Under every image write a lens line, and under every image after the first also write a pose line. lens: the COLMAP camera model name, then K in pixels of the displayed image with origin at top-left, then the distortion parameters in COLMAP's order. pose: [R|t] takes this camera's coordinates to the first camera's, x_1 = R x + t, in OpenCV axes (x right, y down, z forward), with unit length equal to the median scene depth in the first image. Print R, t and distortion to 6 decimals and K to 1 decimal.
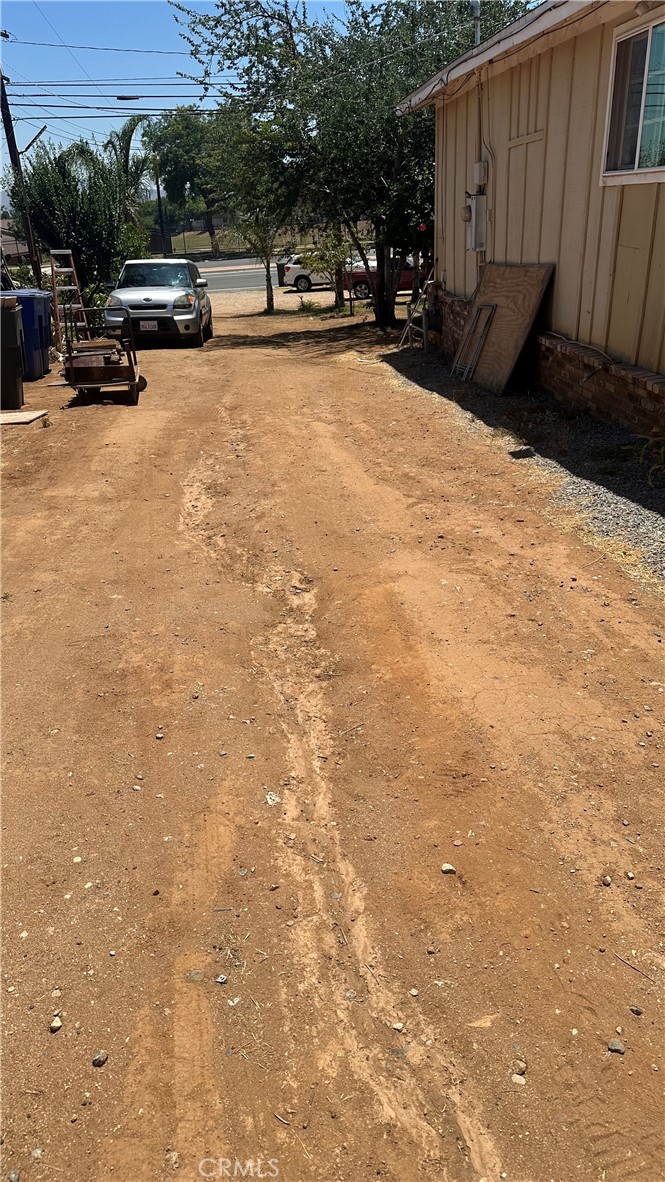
lens RADIAL K [[823.8, 0, 332.5], [0, 823.8, 591.0], [0, 0, 1]] dist [0.098136, -0.176469]
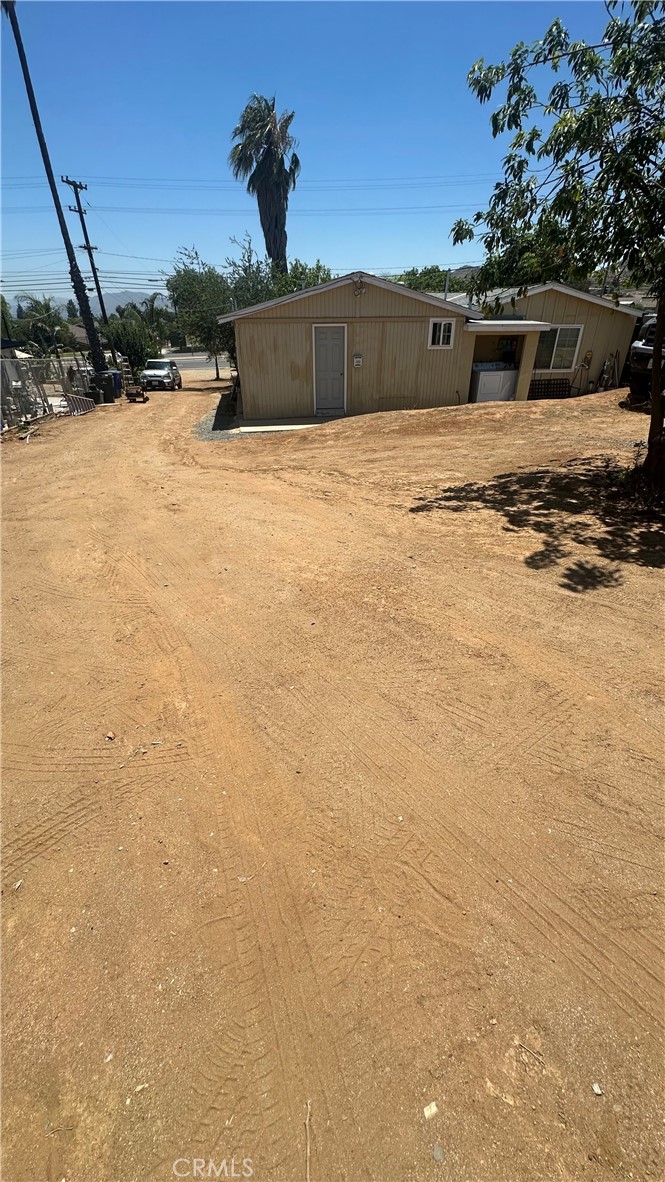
lens RADIAL K [[470.6, 0, 332.5], [0, 470.6, 591.0], [0, 0, 1]] dist [-0.001770, -0.000192]
pose [[0.996303, 0.000095, 0.085912, 0.266650], [-0.008347, 0.995376, 0.095693, 0.256301], [-0.085505, -0.096057, 0.991697, -0.796115]]
